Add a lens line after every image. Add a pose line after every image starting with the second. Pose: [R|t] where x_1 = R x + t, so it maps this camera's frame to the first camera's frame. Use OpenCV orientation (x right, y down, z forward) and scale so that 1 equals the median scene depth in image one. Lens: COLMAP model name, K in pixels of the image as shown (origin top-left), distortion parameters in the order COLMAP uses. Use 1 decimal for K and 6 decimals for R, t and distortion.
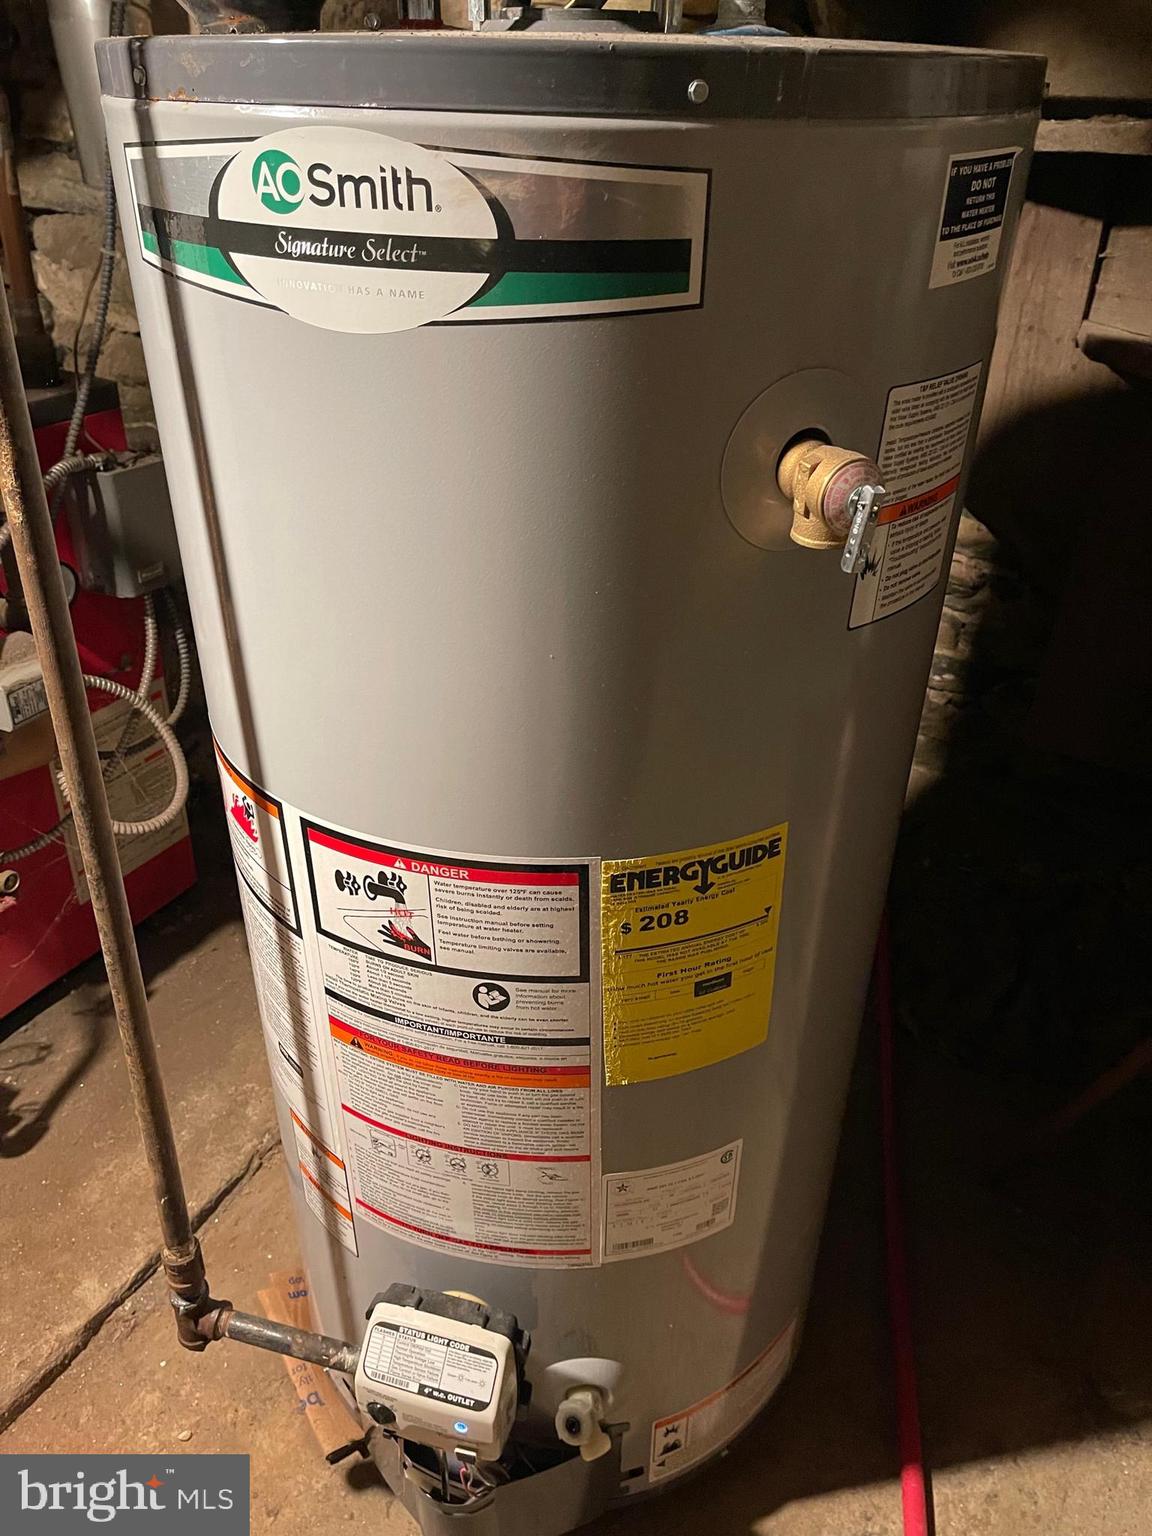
lens RADIAL K [[1159.9, 0, 575.5], [0, 1159.9, 766.5], [0, 0, 1]] dist [0.013794, 0.001590]
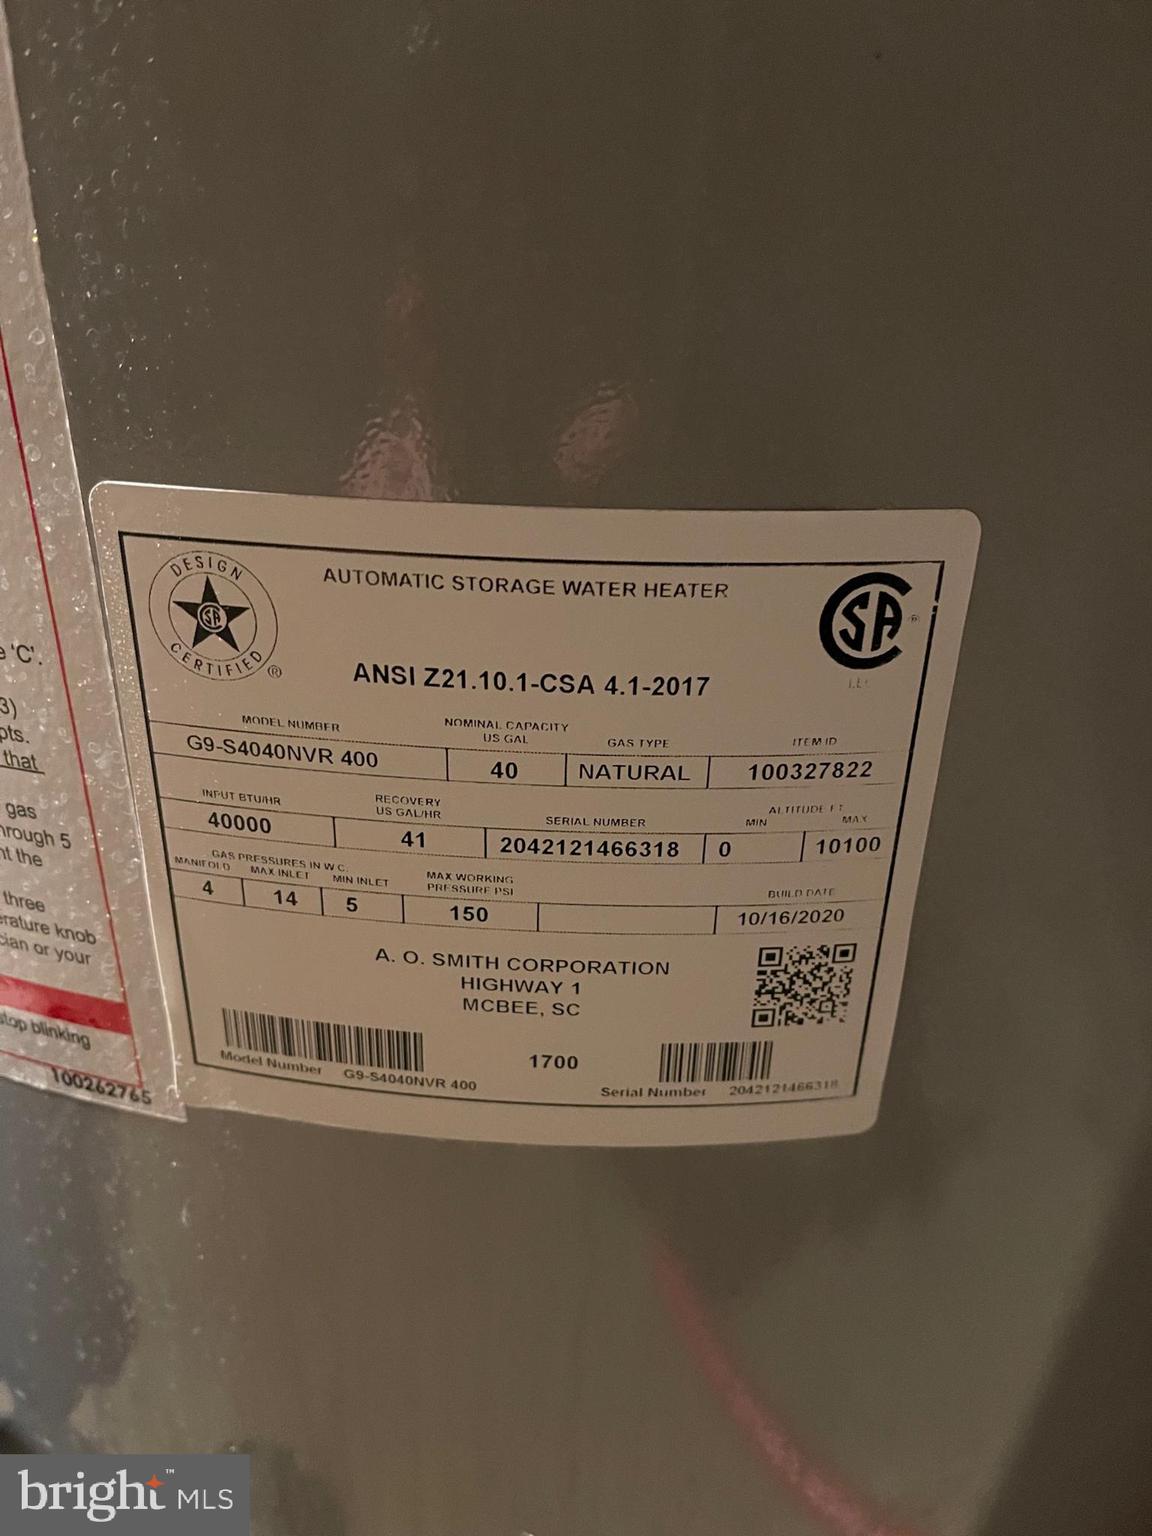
lens RADIAL K [[1159.9, 0, 574.2], [0, 1159.9, 769.5], [0, 0, 1]] dist [0.013794, 0.001590]
pose [[0.935803, 0.166130, -0.310925, 0.145375], [-0.200139, 0.976443, -0.080643, 0.375497], [0.290203, 0.137694, 0.947007, 0.823500]]
